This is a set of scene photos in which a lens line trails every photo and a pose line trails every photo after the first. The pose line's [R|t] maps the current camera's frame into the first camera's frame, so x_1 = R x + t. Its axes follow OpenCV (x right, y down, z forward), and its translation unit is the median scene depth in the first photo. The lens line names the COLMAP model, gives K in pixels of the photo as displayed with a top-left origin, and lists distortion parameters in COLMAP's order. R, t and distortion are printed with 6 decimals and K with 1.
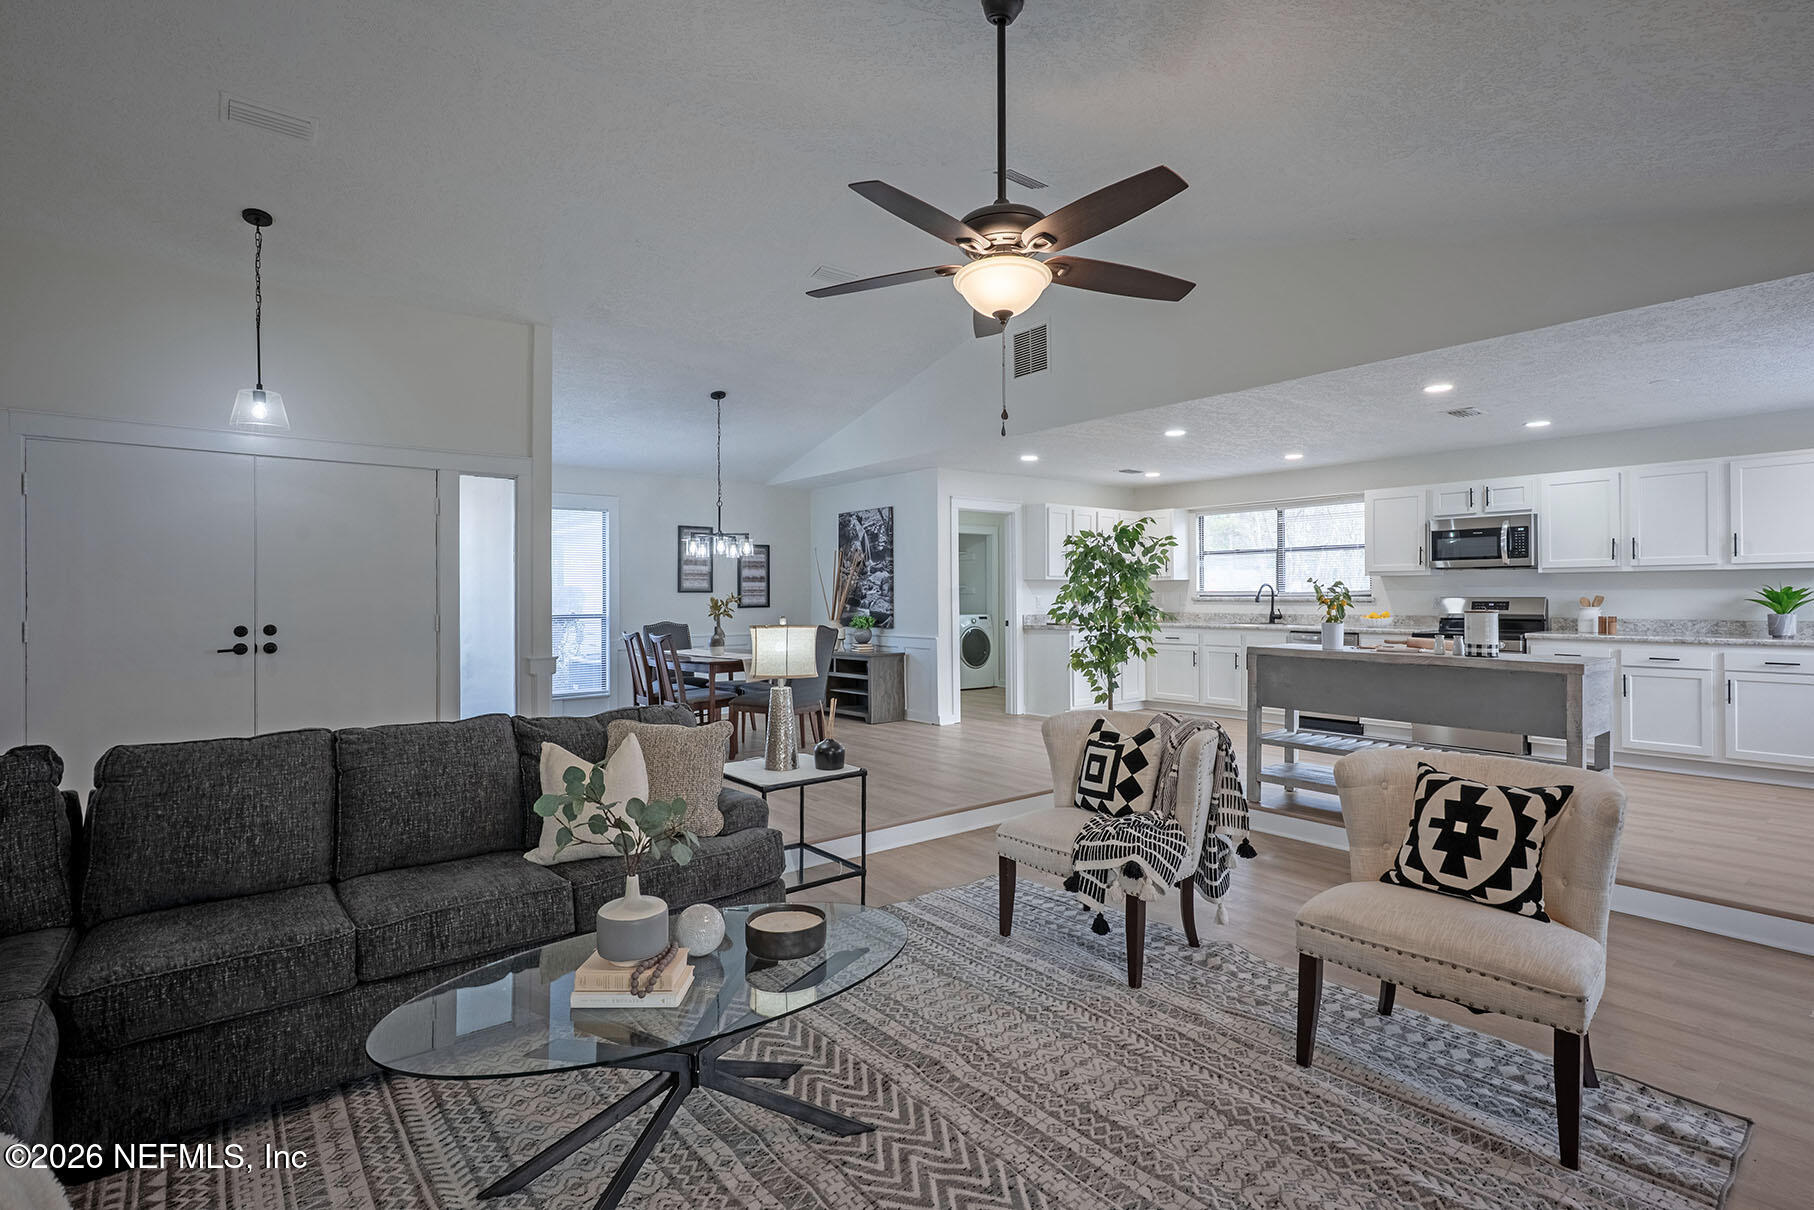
lens RADIAL K [[869.1, 0, 908.4], [0, 869.1, 600.1], [0, 0, 1]] dist [-0.004255, 0.003966]
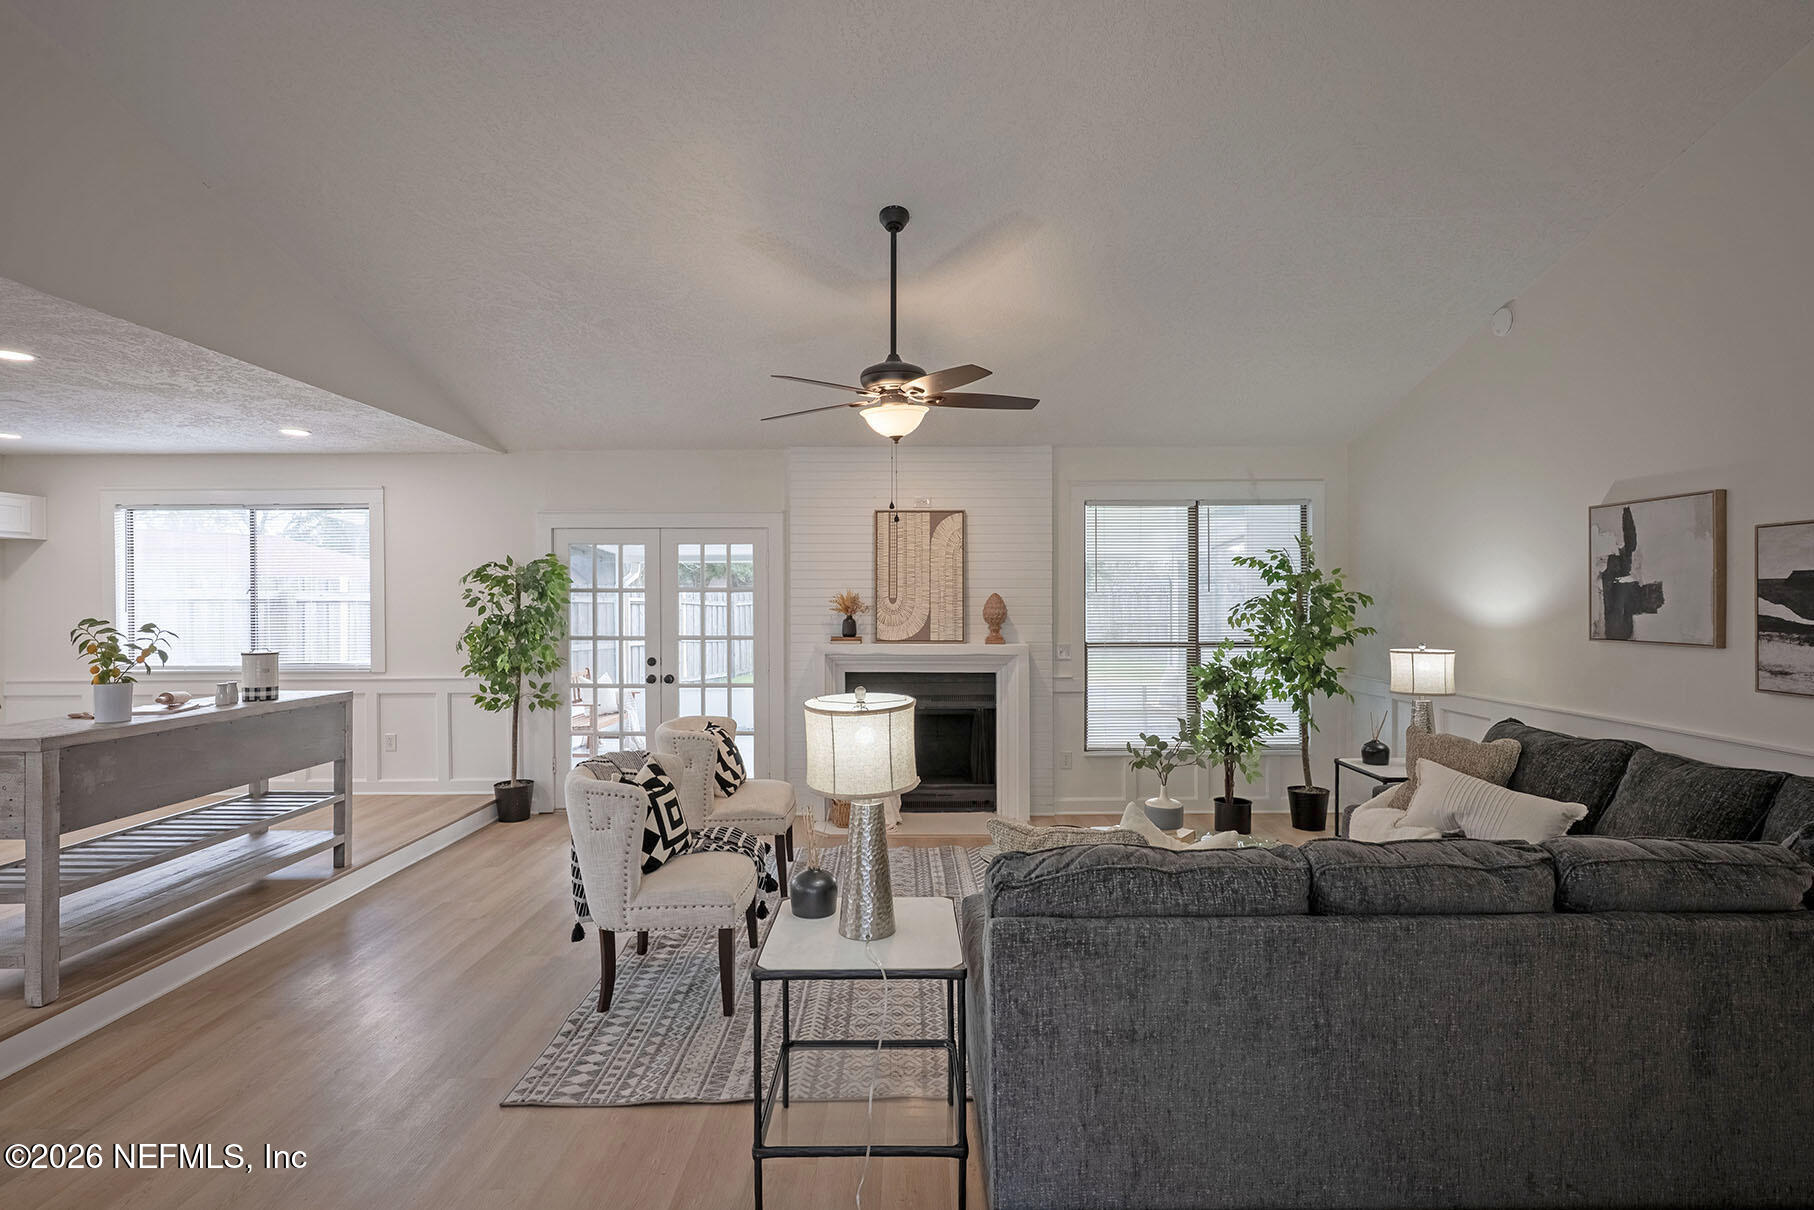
lens RADIAL K [[869.1, 0, 900.5], [0, 869.1, 607.5], [0, 0, 1]] dist [-0.004255, 0.003966]
pose [[-0.784036, 0.001337, 0.620714, -0.738450], [0.011782, 0.999850, 0.012729, -0.061207], [-0.620604, 0.017293, -0.783934, 2.020404]]
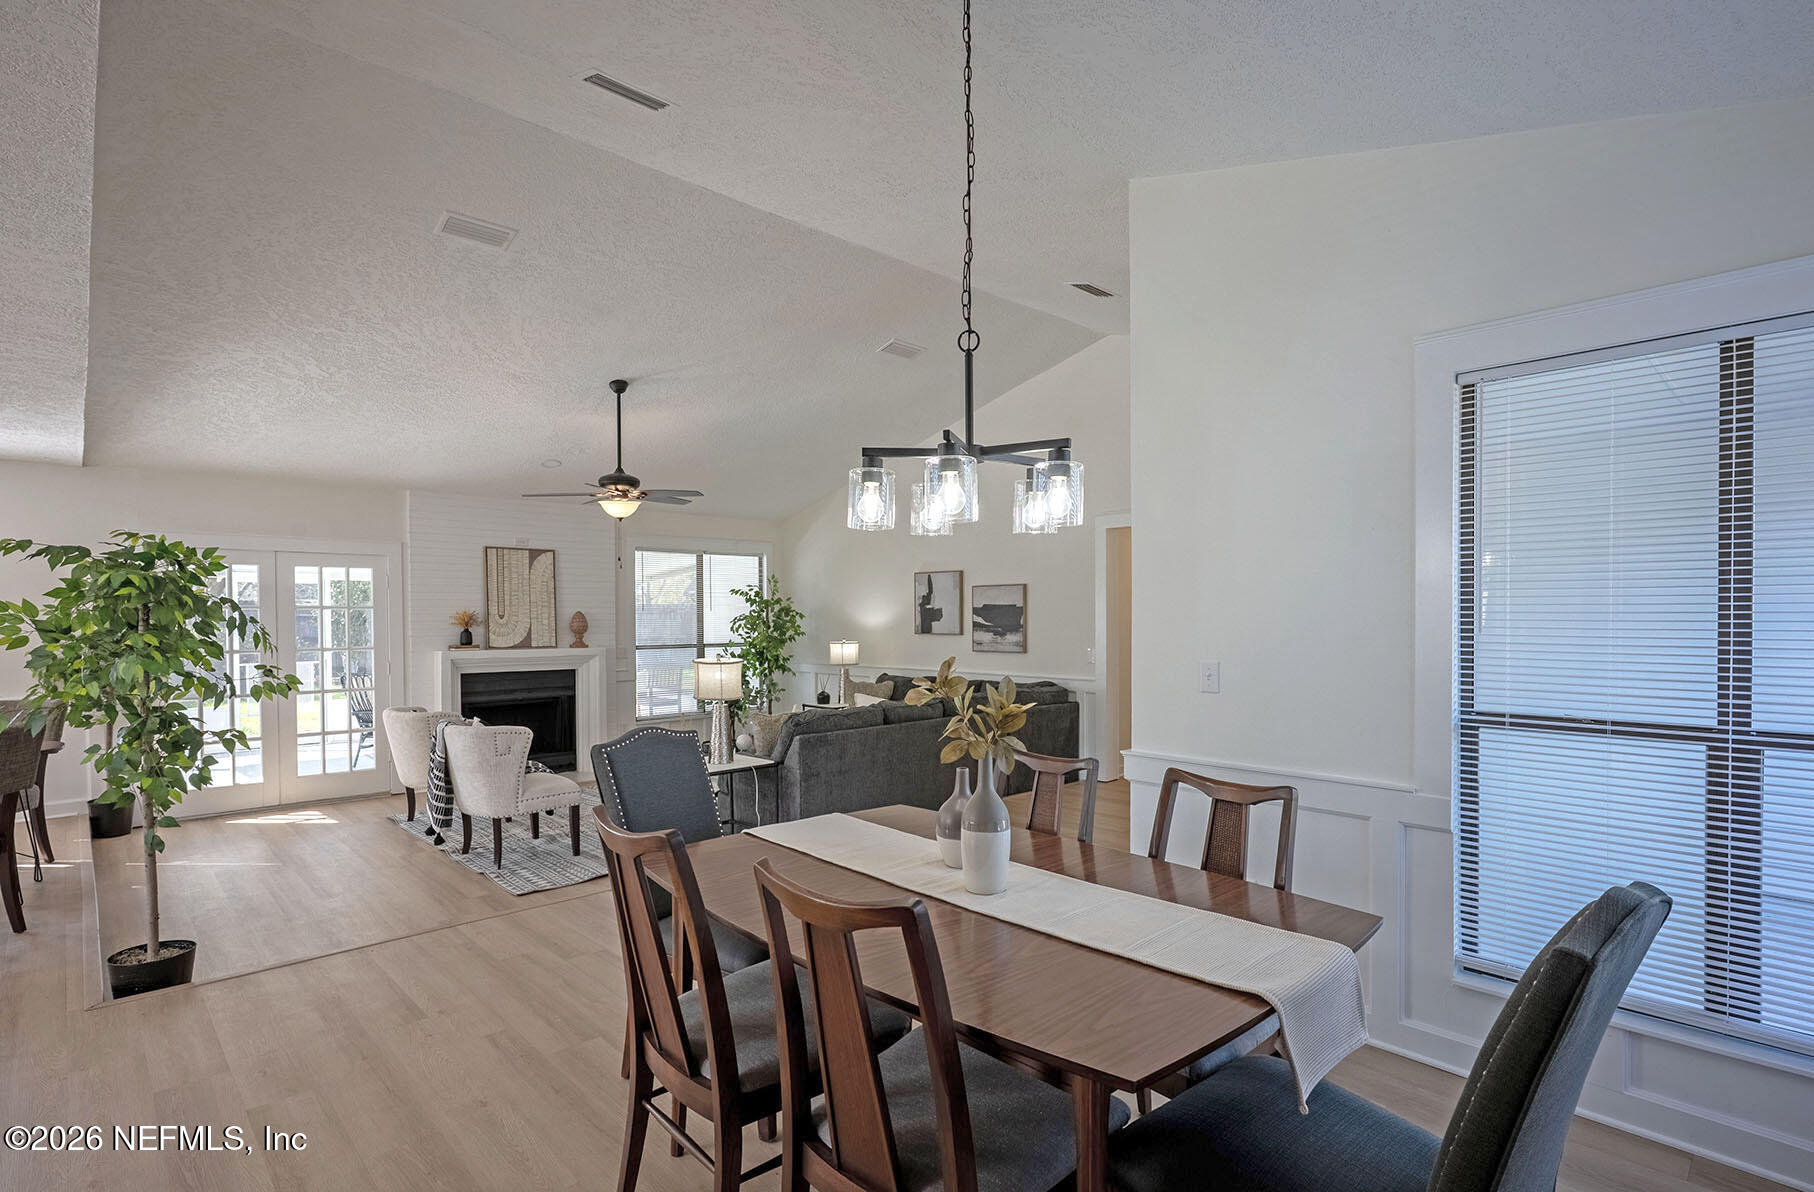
lens RADIAL K [[869.1, 0, 919.9], [0, 869.1, 630.6], [0, 0, 1]] dist [-0.004255, 0.003966]
pose [[-0.993948, 0.010055, -0.109387, -0.417361], [0.007276, 0.999641, 0.025775, -0.068851], [0.109607, 0.024823, -0.993665, 3.301038]]
